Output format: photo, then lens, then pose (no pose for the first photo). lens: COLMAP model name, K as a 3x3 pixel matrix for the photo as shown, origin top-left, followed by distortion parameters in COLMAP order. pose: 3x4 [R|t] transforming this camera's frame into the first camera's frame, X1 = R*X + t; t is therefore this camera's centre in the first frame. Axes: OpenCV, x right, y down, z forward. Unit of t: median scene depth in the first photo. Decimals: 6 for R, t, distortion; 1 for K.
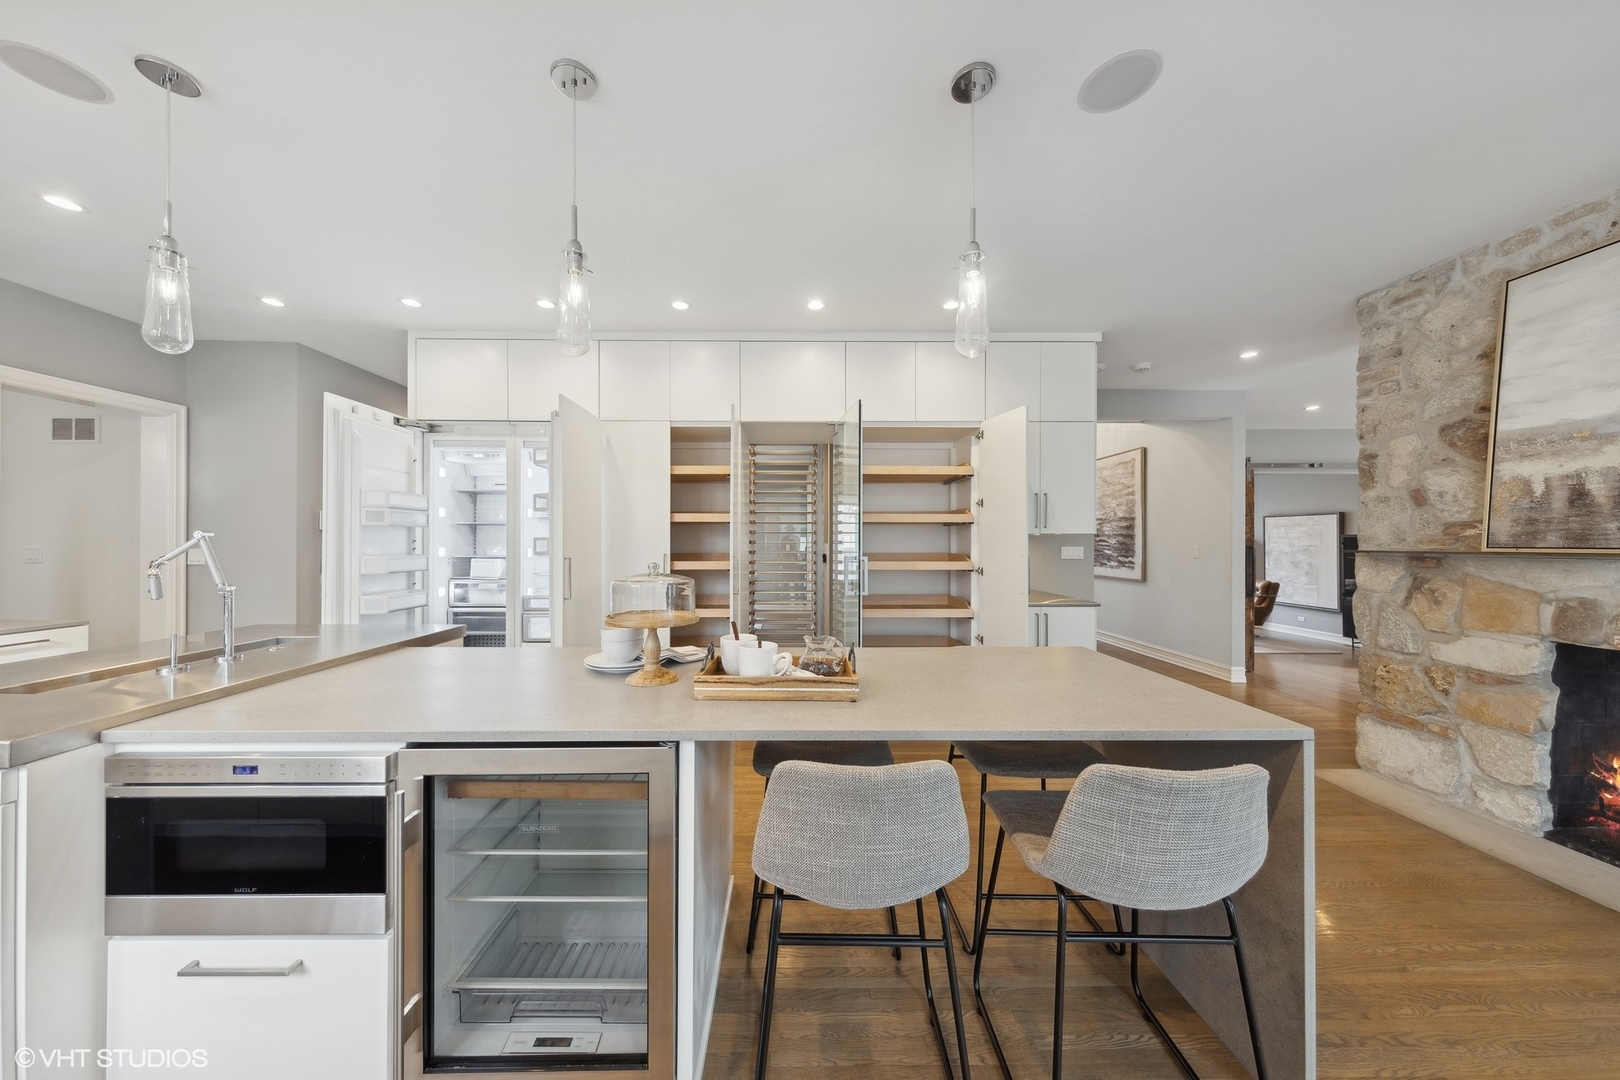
lens RADIAL K [[519.3, 0, 801.0], [0, 519.3, 536.5], [0, 0, 1]] dist [0.002582, 0.000092]
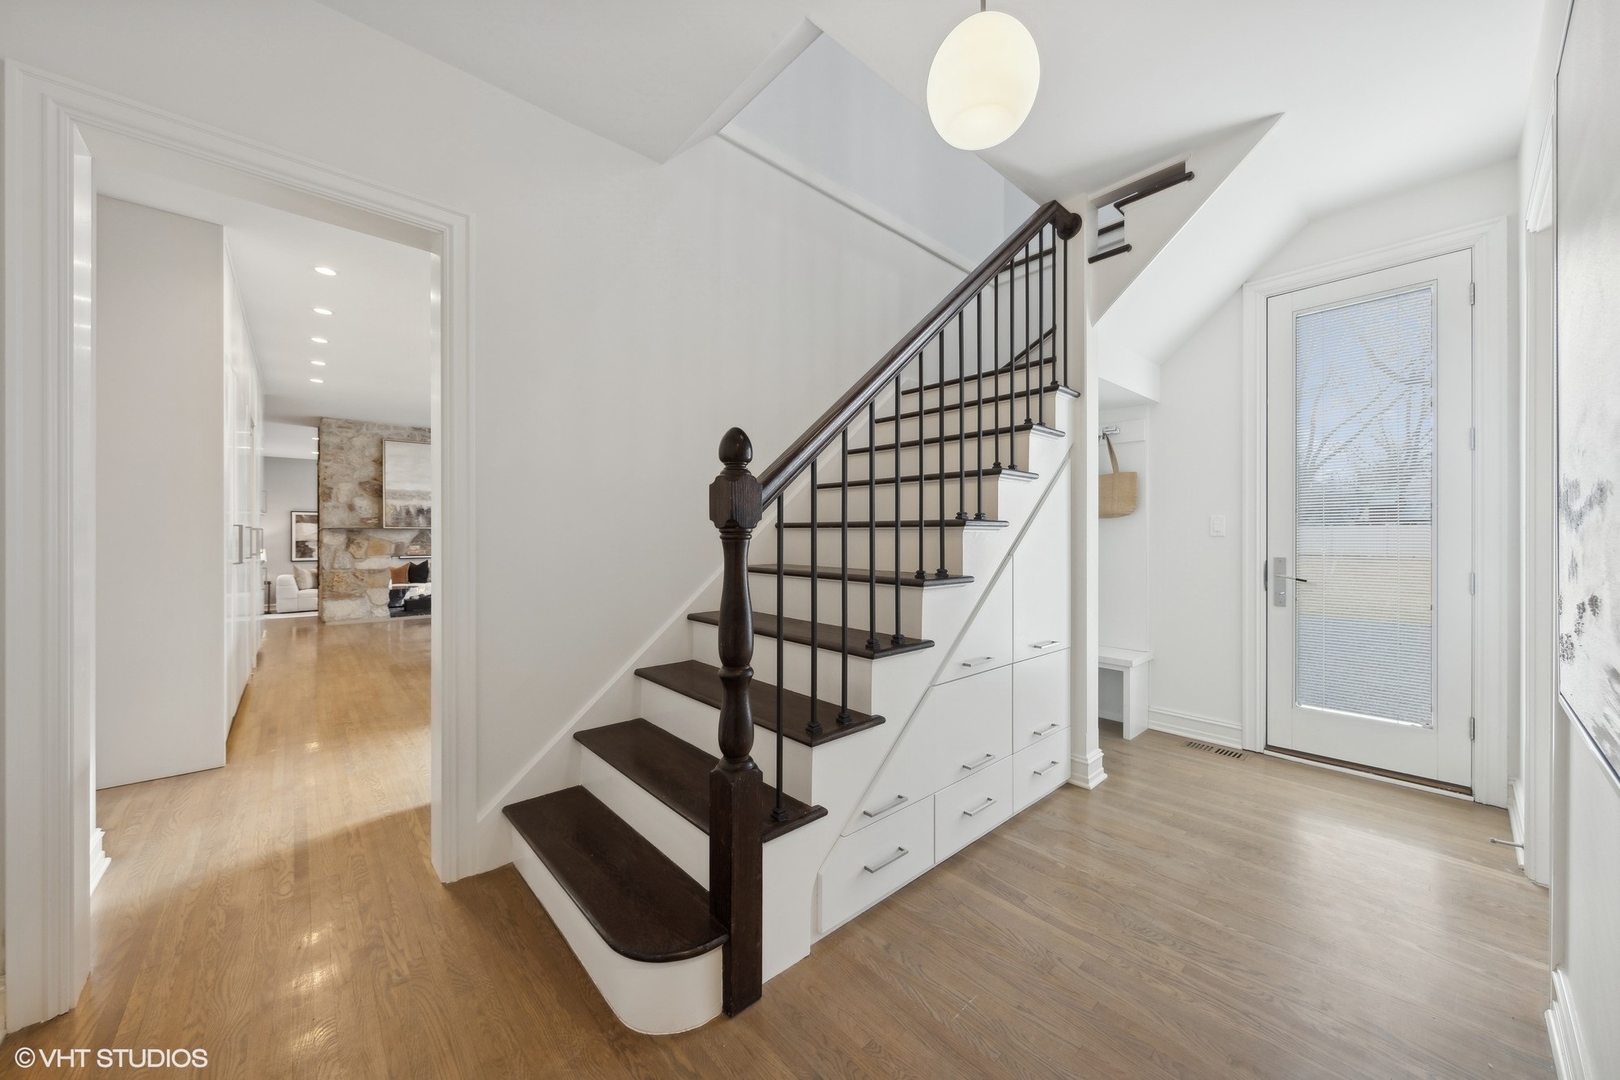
lens RADIAL K [[577.5, 0, 849.0], [0, 577.5, 547.7], [0, 0, 1]] dist [0.006388, 0.000106]
pose [[-0.669427, -0.006369, 0.742851, -2.711423], [-0.002584, 0.999977, 0.006244, 0.103876], [-0.742874, 0.002260, -0.669428, 1.133922]]
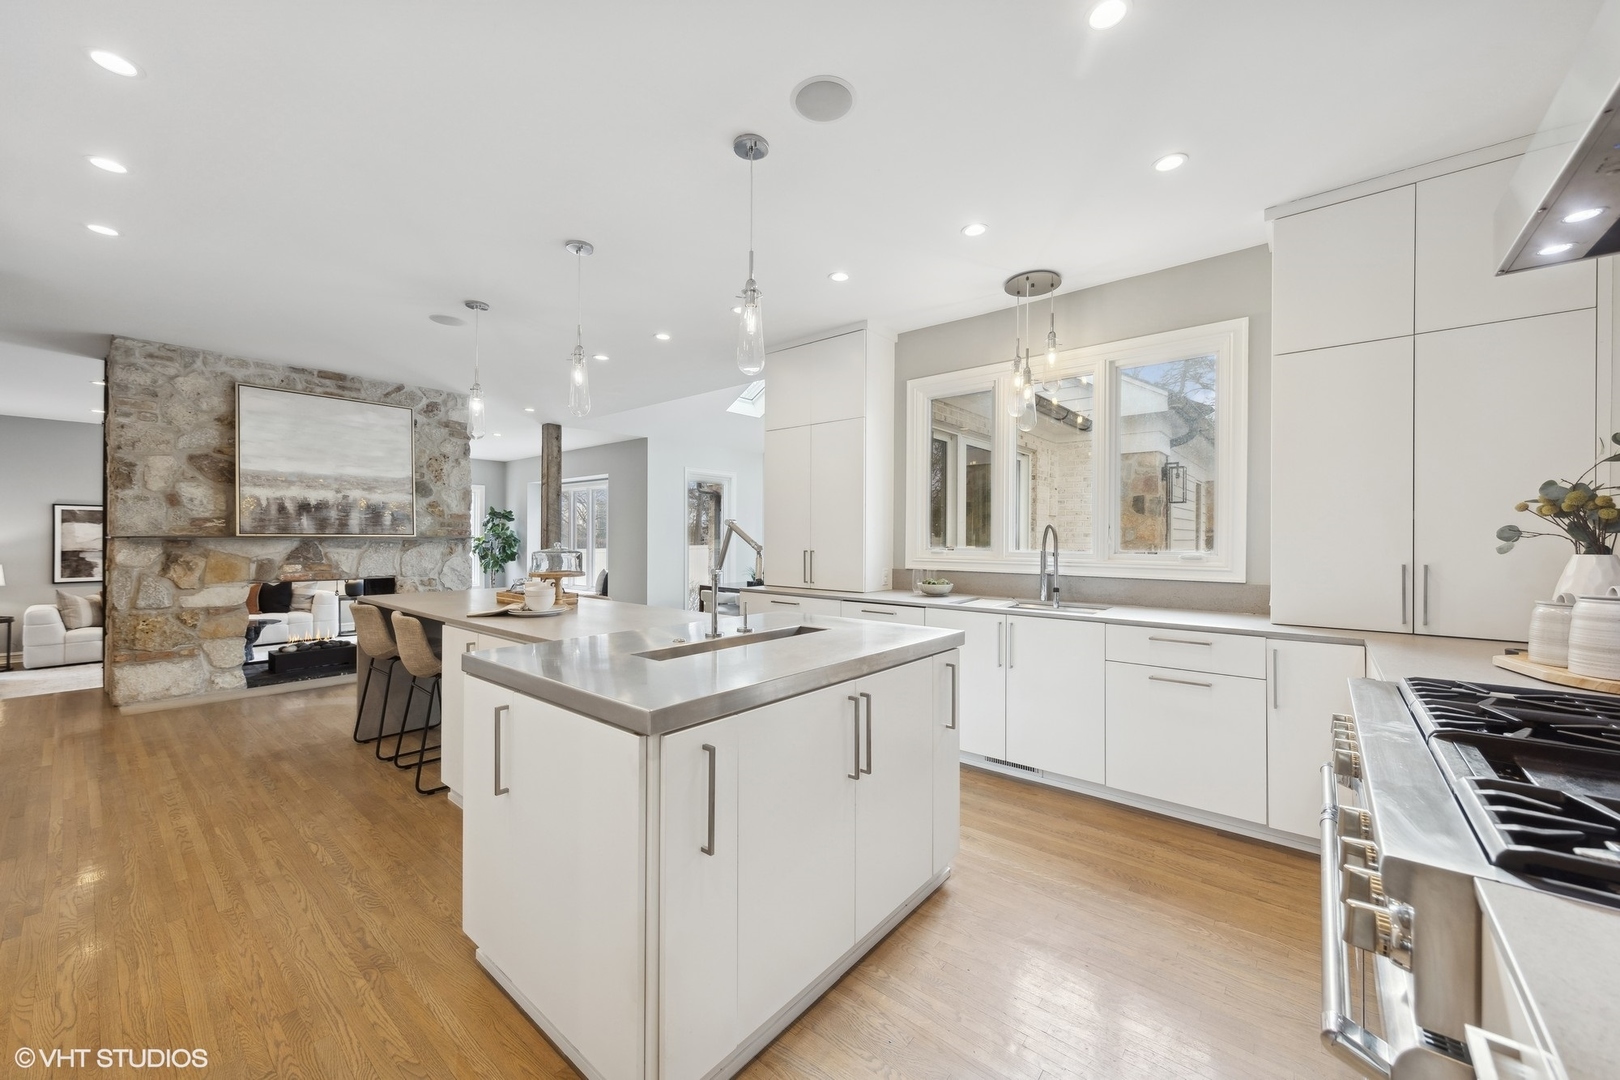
lens RADIAL K [[577.5, 0, 815.3], [0, 577.5, 545.4], [0, 0, 1]] dist [0.006388, 0.000106]
pose [[-0.769681, -0.007098, 0.638389, -1.301518], [-0.006009, 0.999974, 0.003873, 0.037786], [-0.638400, -0.000855, -0.769704, 1.148315]]
